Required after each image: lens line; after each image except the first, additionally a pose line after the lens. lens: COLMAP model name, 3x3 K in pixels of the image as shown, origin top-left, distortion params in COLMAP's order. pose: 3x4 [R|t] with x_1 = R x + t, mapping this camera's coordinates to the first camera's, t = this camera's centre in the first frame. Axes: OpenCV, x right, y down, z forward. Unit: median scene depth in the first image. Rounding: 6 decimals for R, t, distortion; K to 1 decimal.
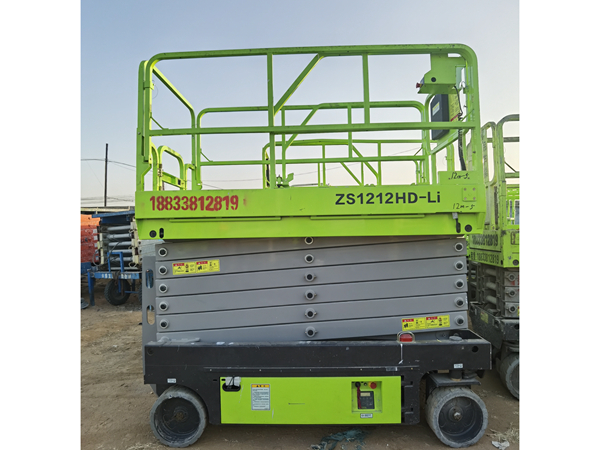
lens RADIAL K [[315.6, 0, 297.7], [0, 315.6, 221.6], [0, 0, 1]] dist [-0.004287, 0.000159]
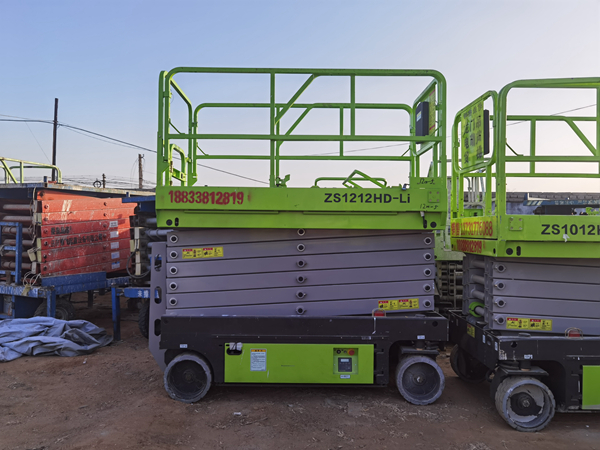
lens RADIAL K [[474.6, 0, 300.4], [0, 474.6, 227.4], [0, 0, 1]] dist [-0.066872, -0.001499]
pose [[0.998180, 0.025680, 0.054556, -0.066404], [-0.026859, 0.999419, 0.020987, 0.006843], [-0.053986, -0.022414, 0.998290, -0.783700]]
